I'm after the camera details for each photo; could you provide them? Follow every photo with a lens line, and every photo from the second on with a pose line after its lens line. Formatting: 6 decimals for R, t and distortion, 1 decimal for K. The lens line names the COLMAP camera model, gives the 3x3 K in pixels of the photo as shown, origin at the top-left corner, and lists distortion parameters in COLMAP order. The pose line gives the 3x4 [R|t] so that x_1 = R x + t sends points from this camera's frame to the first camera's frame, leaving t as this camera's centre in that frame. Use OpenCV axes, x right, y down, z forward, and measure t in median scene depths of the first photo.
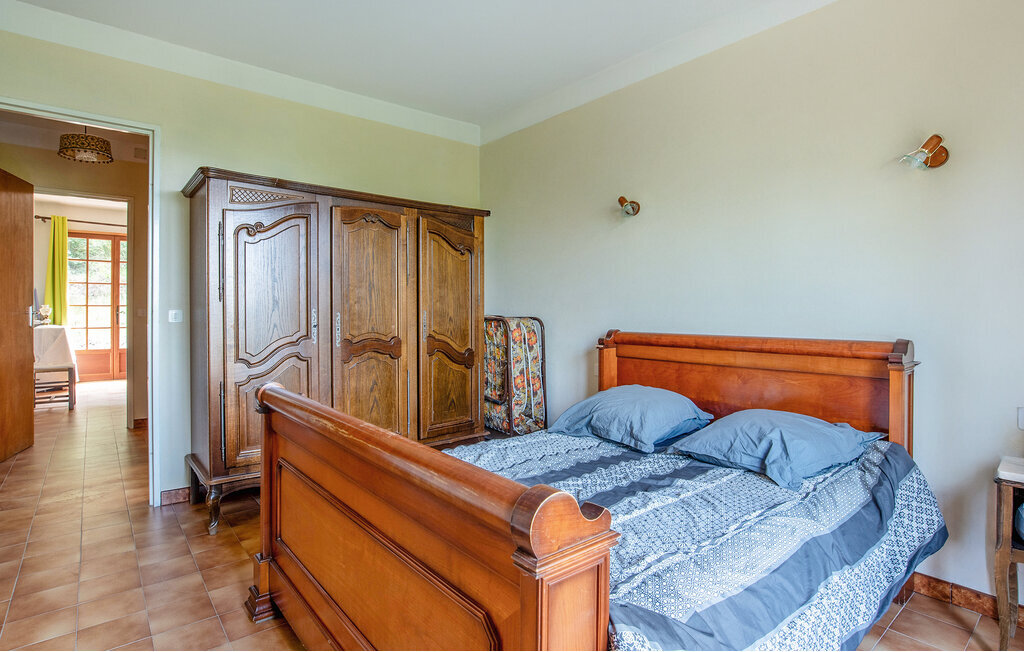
lens RADIAL K [[525.7, 0, 523.9], [0, 525.7, 316.5], [0, 0, 1]] dist [-0.004044, -0.000115]
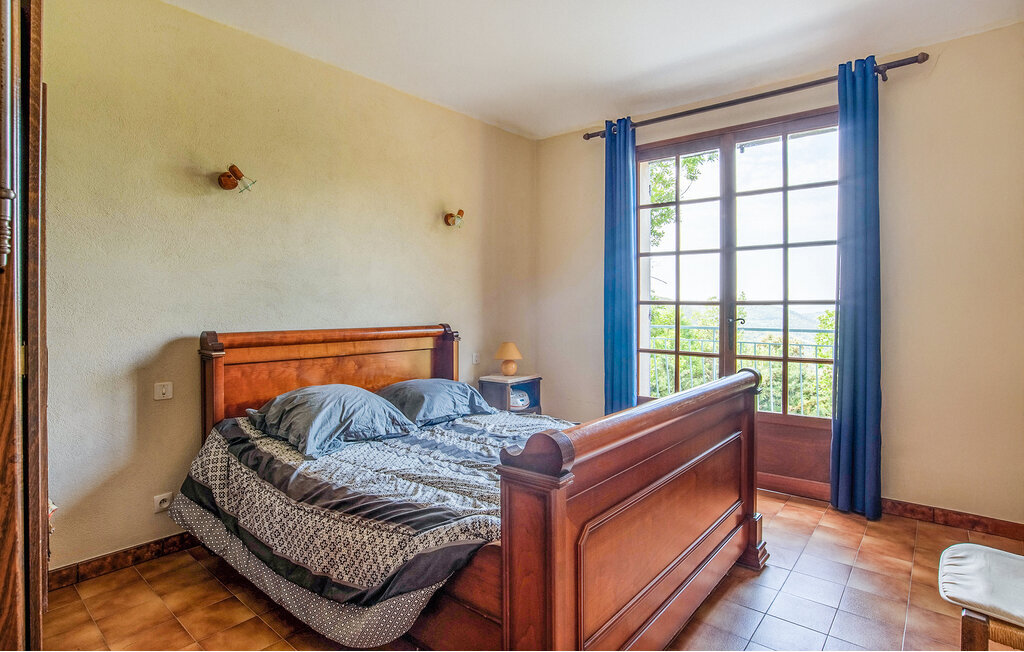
lens RADIAL K [[525.7, 0, 523.9], [0, 525.7, 316.5], [0, 0, 1]] dist [-0.004044, -0.000115]
pose [[-0.205338, -0.015179, 0.978573, -0.743018], [-0.004654, 0.999884, 0.014533, -0.009098], [-0.978680, -0.001570, -0.205385, 0.790993]]
